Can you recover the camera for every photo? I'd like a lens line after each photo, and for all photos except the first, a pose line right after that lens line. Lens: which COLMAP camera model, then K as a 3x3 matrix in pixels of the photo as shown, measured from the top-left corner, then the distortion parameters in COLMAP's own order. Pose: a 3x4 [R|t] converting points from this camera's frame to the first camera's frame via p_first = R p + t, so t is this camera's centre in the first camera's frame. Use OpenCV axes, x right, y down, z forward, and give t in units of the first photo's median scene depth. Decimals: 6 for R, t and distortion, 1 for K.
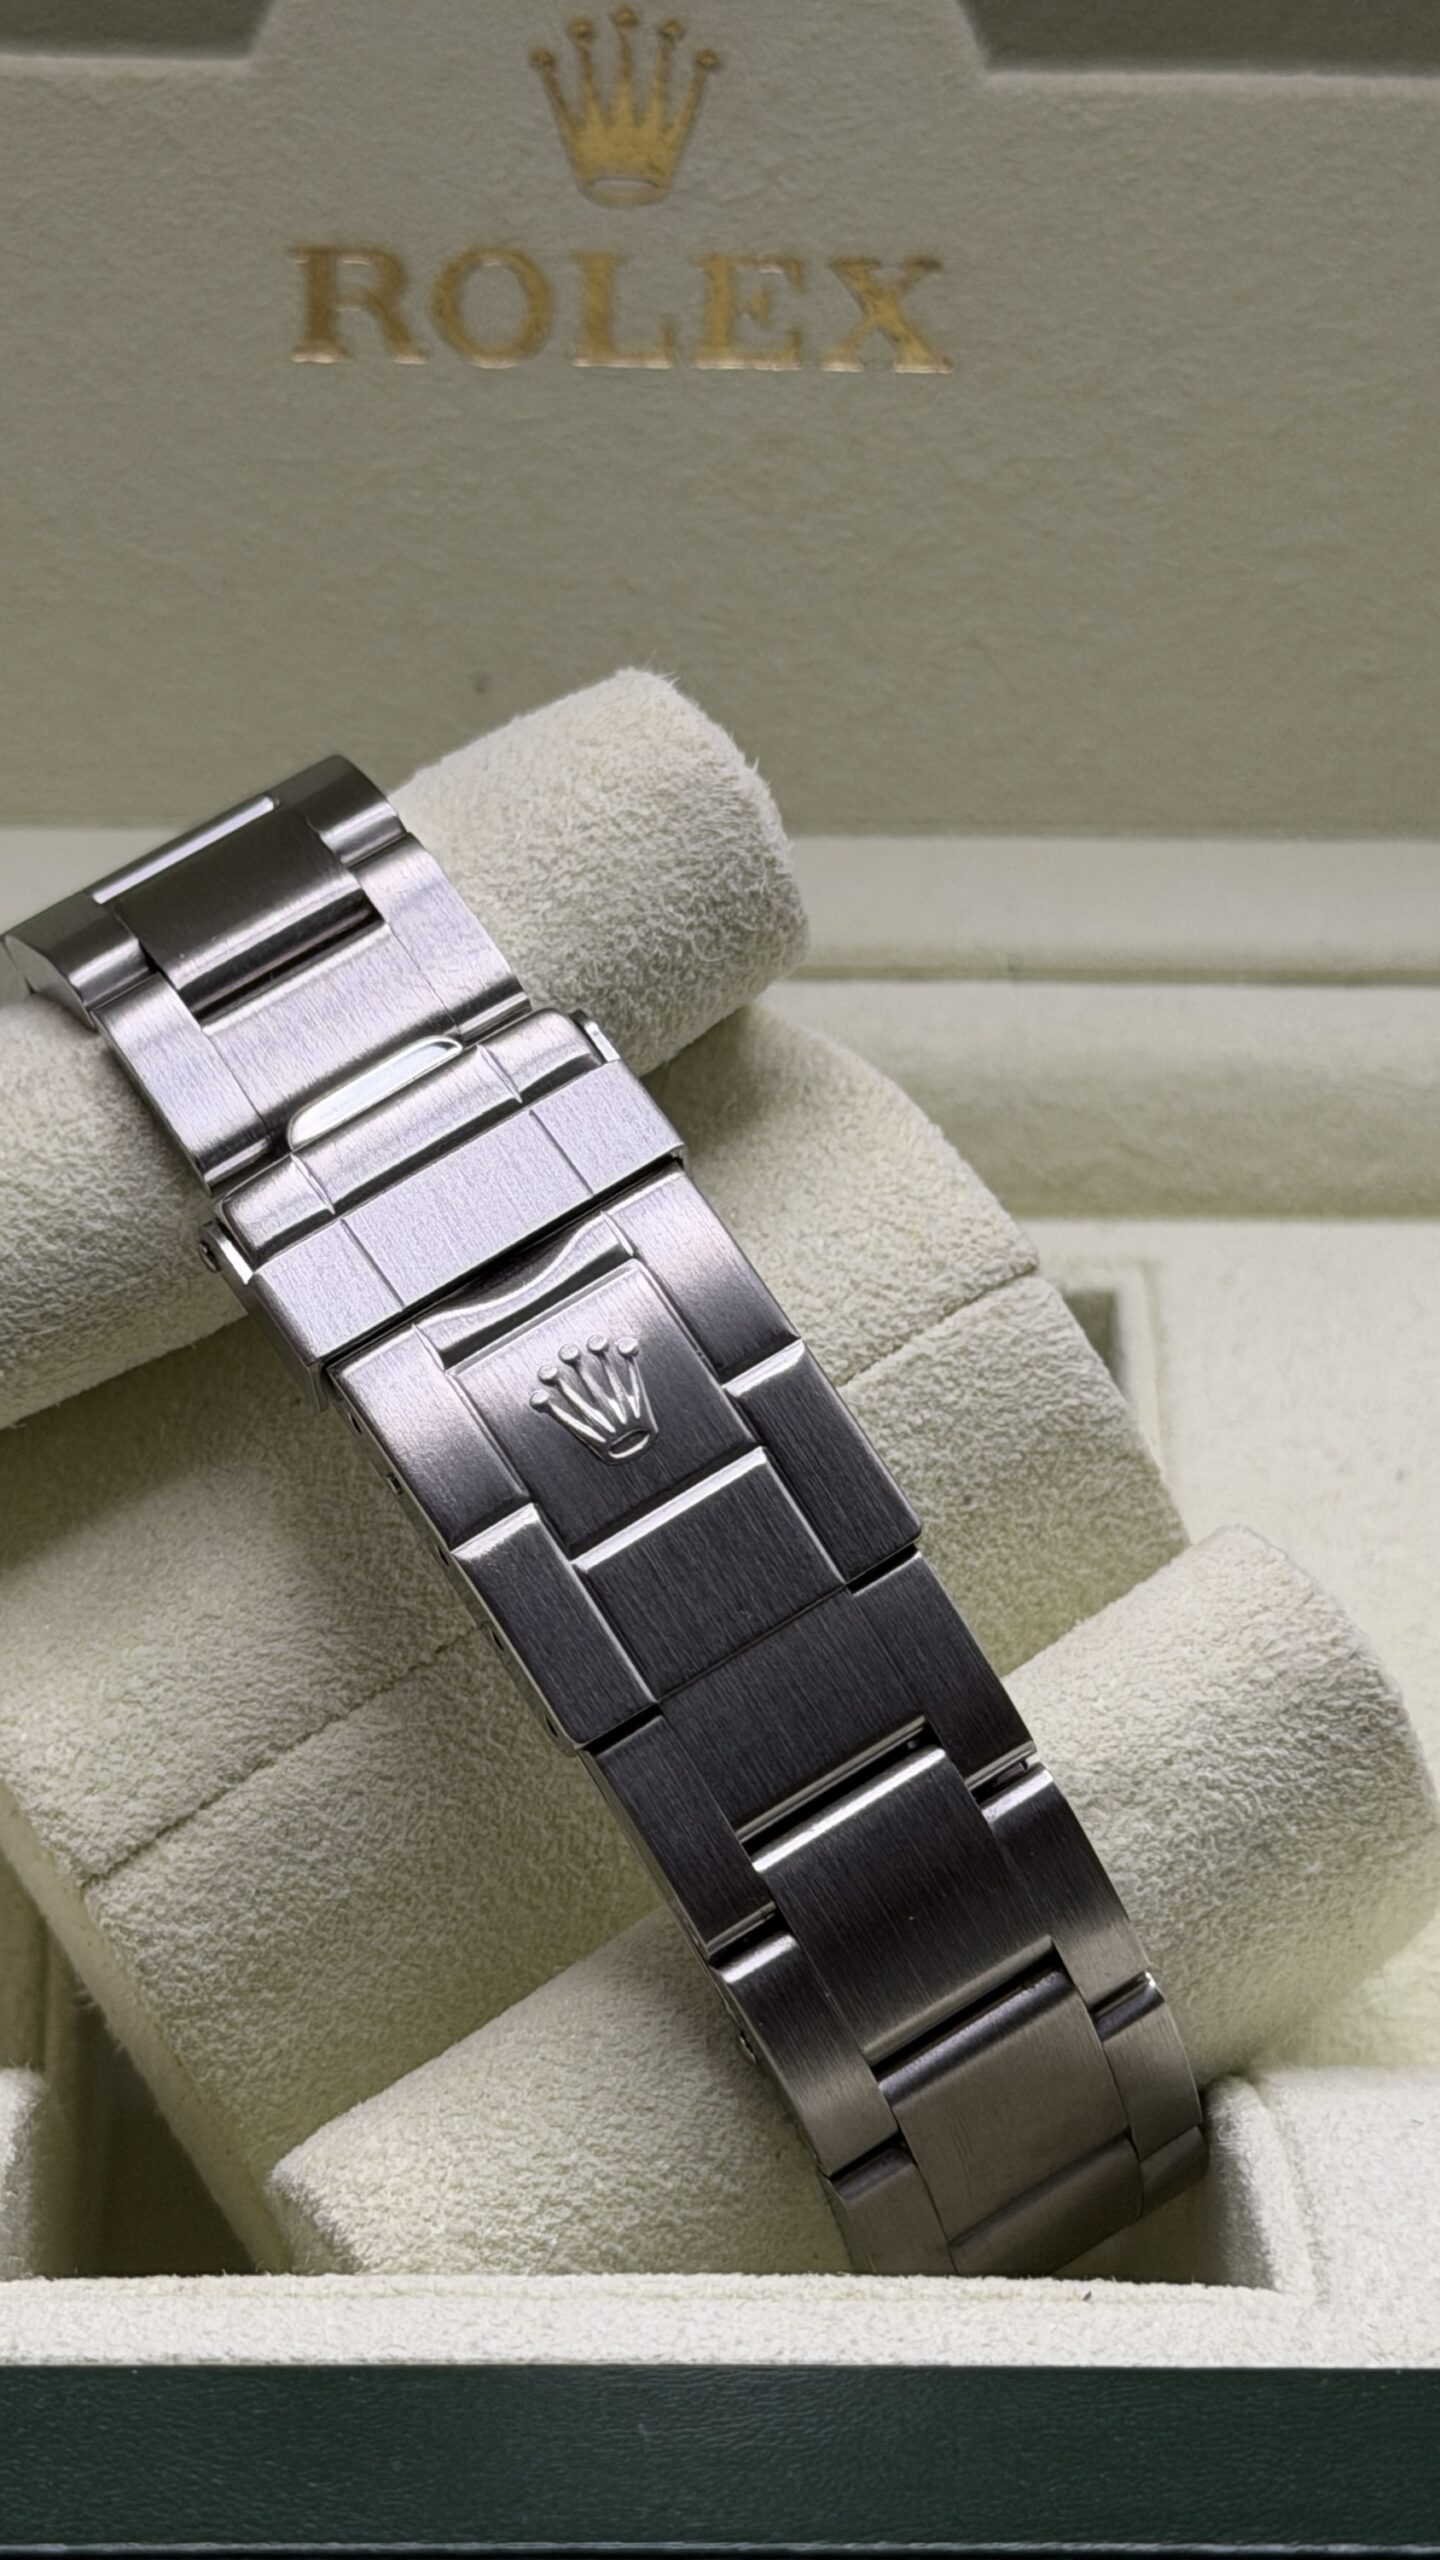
lens RADIAL K [[6060.2, 0, 720.0], [0, 6060.2, 1280.0], [0, 0, 1]] dist [0.131597, -0.021863]
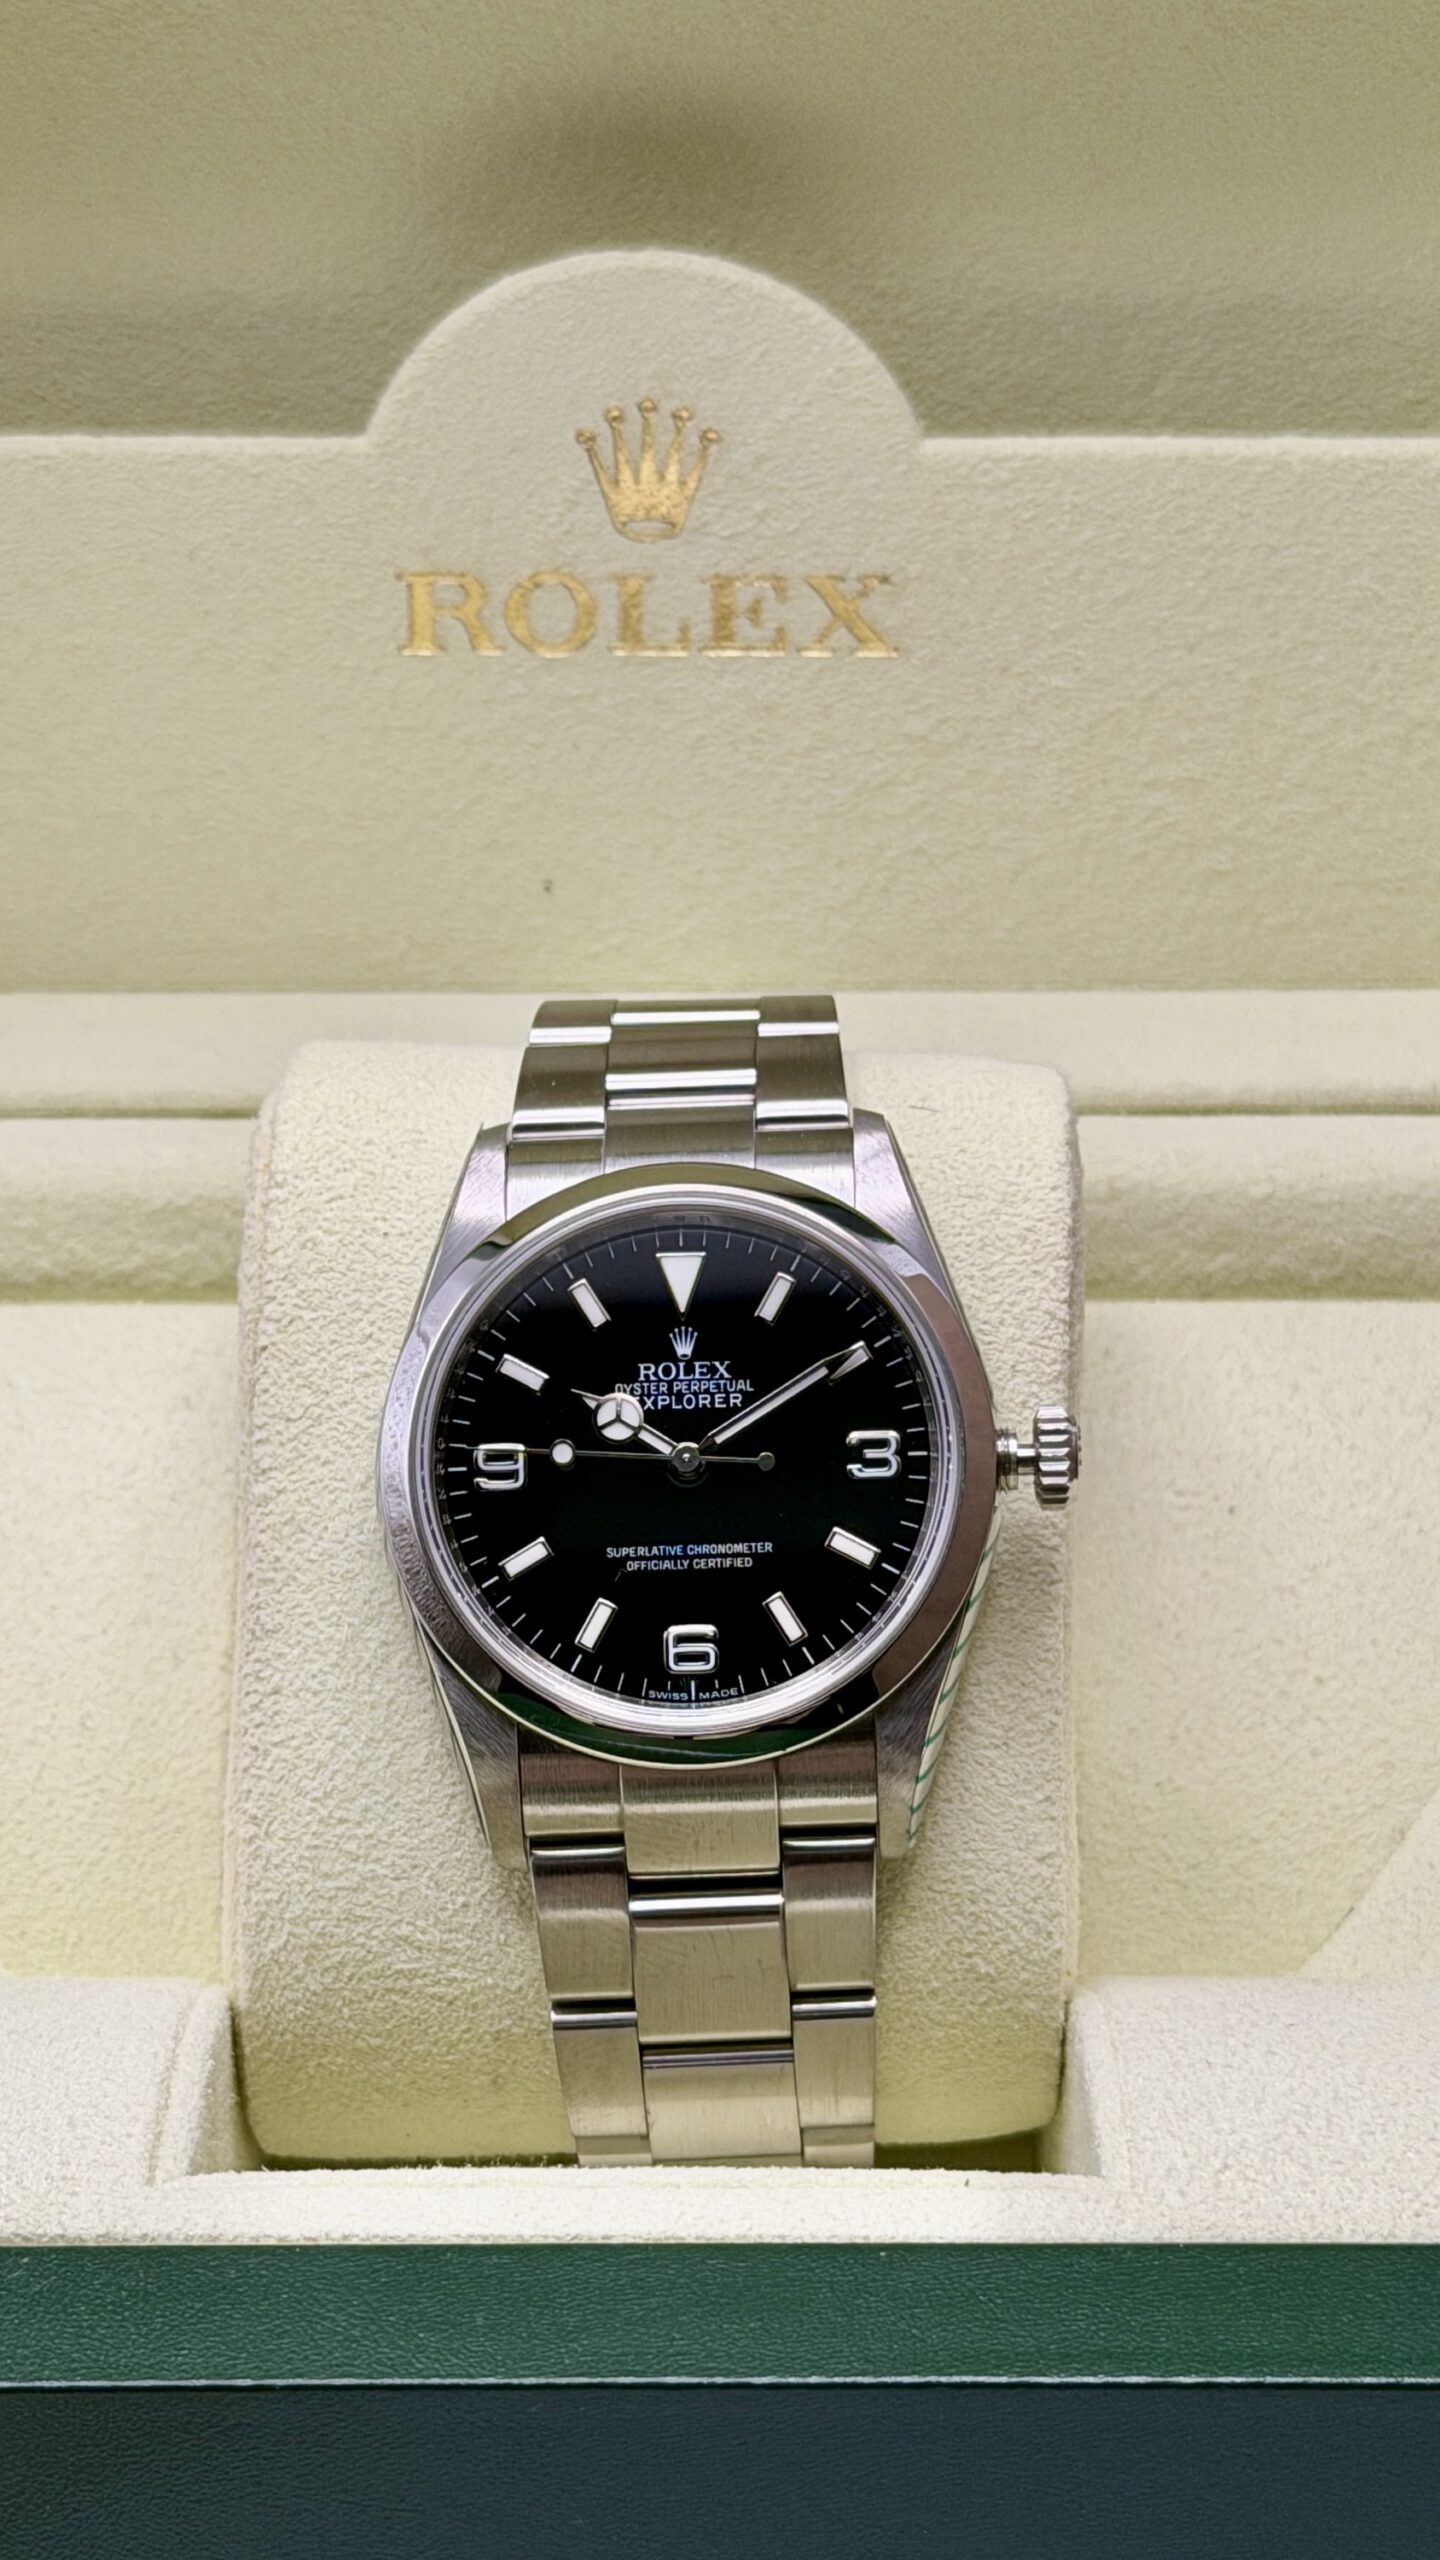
lens RADIAL K [[5365.0, 0, 666.1], [0, 5365.0, 1310.0], [0, 0, 1]] dist [0.126656, 0.262690]
pose [[0.999447, -0.008064, -0.032256, 0.024371], [0.010674, 0.996609, 0.081582, -0.105449], [0.031489, -0.081881, 0.996145, -0.178920]]
